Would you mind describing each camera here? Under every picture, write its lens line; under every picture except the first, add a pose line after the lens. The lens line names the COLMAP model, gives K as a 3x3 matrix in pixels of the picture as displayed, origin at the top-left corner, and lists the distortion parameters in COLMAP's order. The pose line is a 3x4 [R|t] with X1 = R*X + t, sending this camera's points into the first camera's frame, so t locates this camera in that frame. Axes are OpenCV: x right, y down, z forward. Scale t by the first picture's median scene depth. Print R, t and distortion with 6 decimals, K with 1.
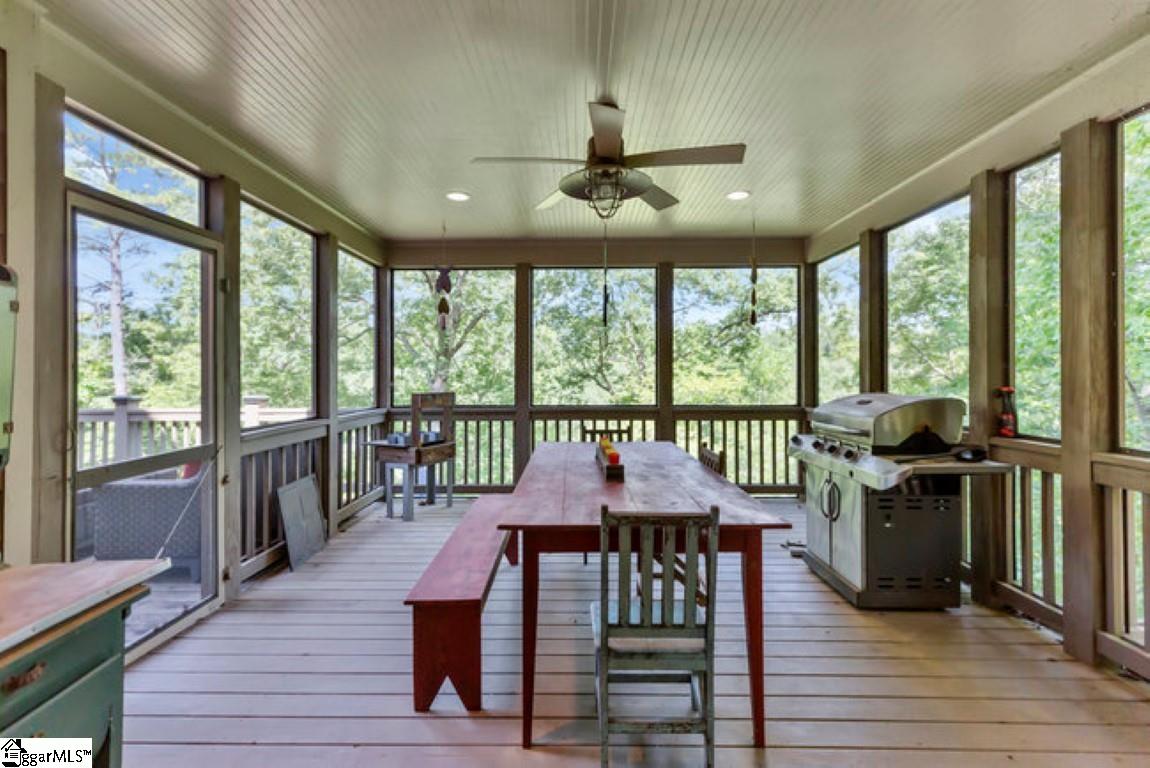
lens RADIAL K [[518.8, 0, 580.5], [0, 518.8, 377.1], [0, 0, 1]] dist [-0.000340, -0.000144]
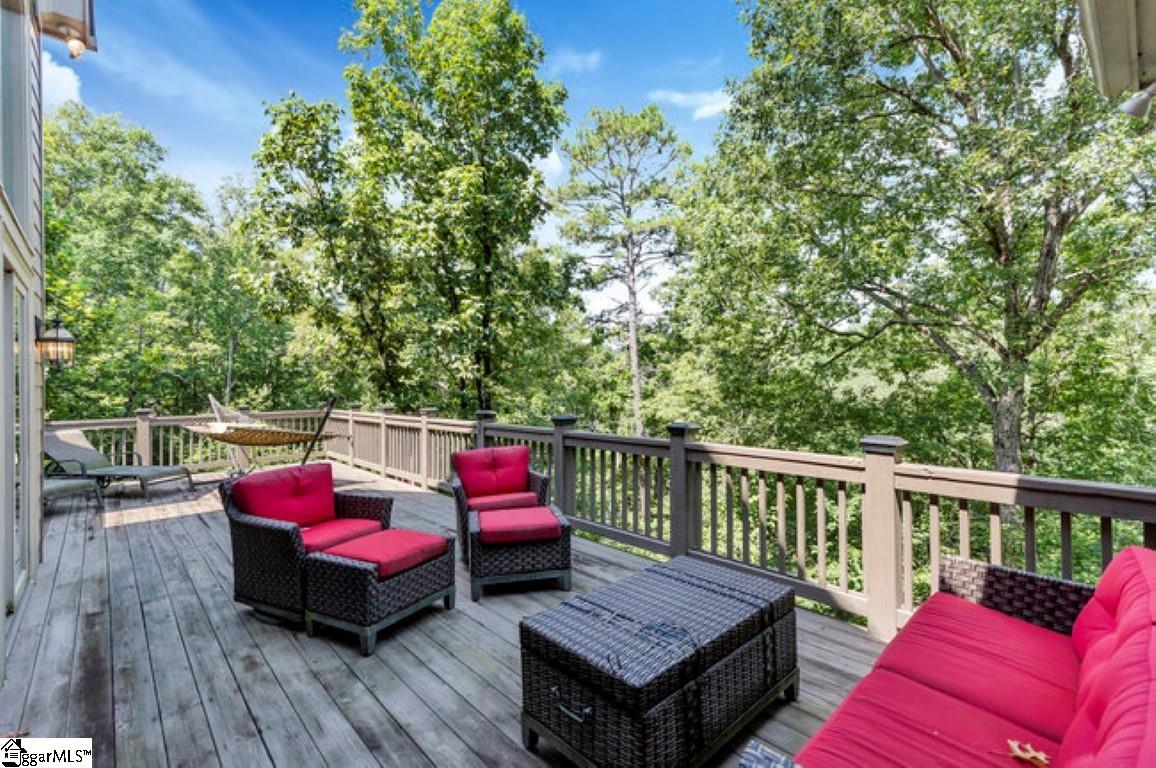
lens RADIAL K [[521.6, 0, 583.5], [0, 521.6, 377.0], [0, 0, 1]] dist [-0.000340, -0.000144]
pose [[0.690313, -0.007139, -0.723476, -0.122431], [0.003190, 0.999972, -0.006823, -0.006500], [0.723504, 0.002403, 0.690316, 0.110443]]
